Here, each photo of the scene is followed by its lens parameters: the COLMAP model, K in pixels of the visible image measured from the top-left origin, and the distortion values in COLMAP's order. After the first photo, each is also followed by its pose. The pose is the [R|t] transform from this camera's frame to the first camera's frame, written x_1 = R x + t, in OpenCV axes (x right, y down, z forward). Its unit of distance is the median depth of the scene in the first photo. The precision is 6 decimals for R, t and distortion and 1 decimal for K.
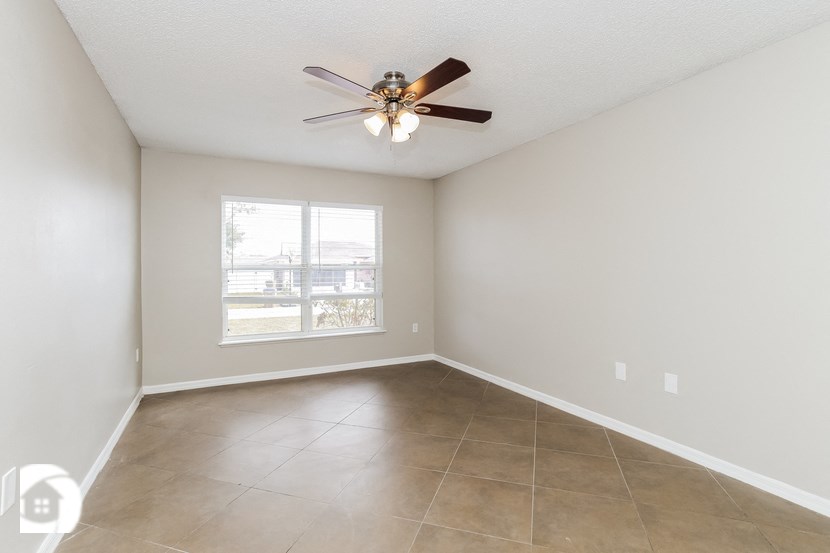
lens RADIAL K [[403.2, 0, 415.0], [0, 403.2, 276.5], [0, 0, 1]] dist [-0.032698, 0.000028]
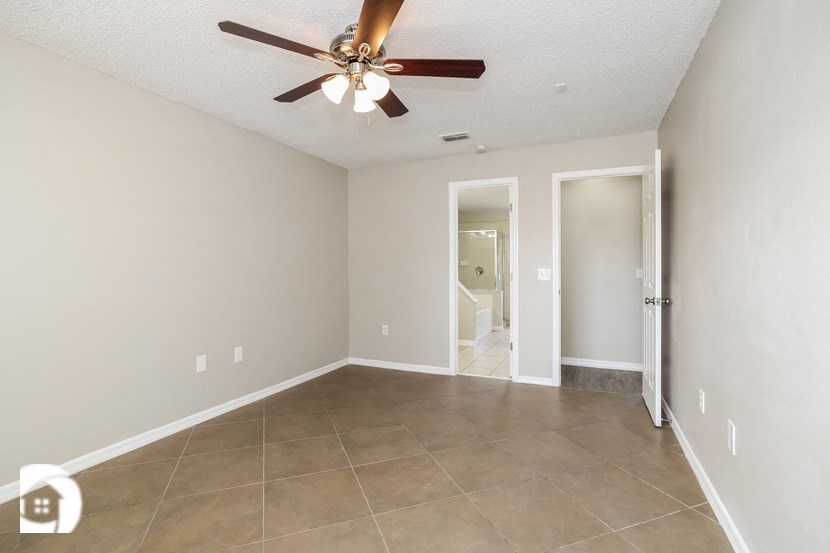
lens RADIAL K [[403.2, 0, 415.0], [0, 403.2, 276.5], [0, 0, 1]] dist [-0.032698, 0.000028]
pose [[-0.656907, -0.005239, 0.753954, -0.737943], [0.008739, 0.999856, 0.014562, -0.001949], [-0.753921, 0.016155, -0.656766, 1.449230]]
